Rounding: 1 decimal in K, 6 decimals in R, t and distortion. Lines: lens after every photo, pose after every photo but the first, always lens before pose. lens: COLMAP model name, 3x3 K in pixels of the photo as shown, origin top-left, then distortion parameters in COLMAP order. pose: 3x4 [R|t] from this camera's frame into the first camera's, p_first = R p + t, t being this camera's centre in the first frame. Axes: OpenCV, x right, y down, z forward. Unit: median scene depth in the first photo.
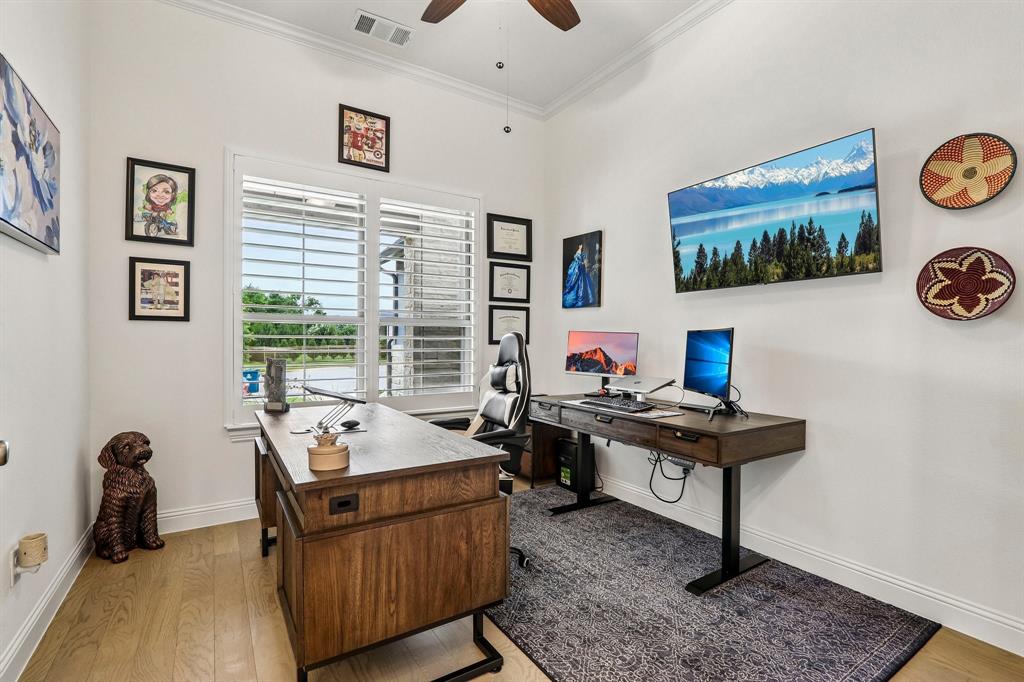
lens RADIAL K [[471.1, 0, 514.7], [0, 471.1, 341.5], [0, 0, 1]] dist [-0.019535, 0.003722]
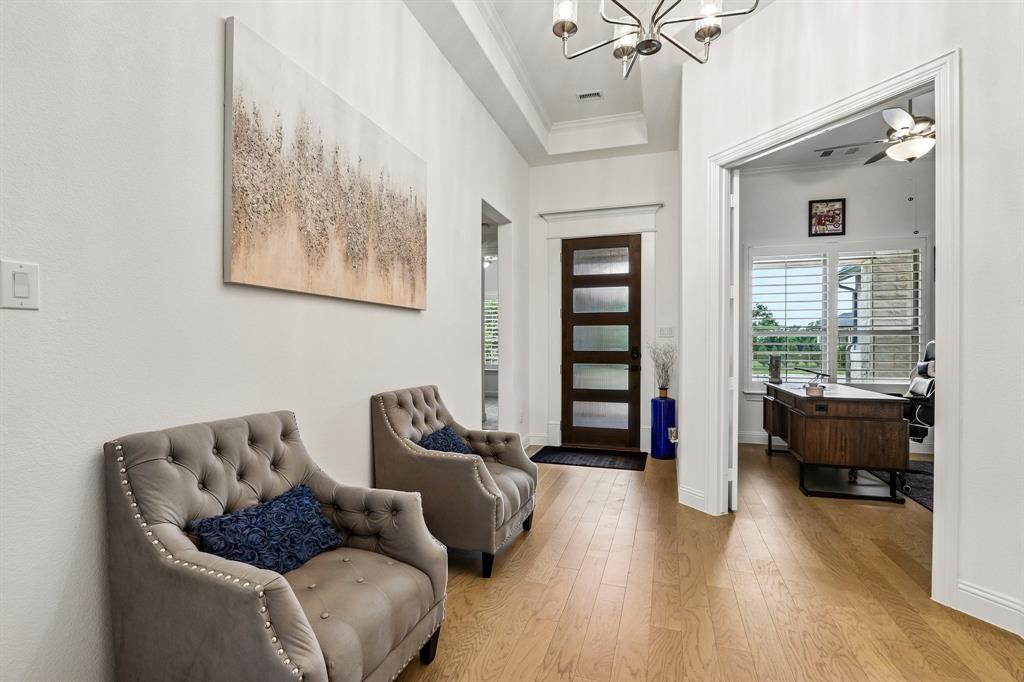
lens RADIAL K [[471.1, 0, 511.6], [0, 471.1, 346.1], [0, 0, 1]] dist [-0.019535, 0.003722]
pose [[0.626055, -0.001578, -0.779777, 0.242549], [-0.001847, 0.999992, -0.003507, 0.004642], [0.779777, 0.003636, 0.626047, -0.818681]]
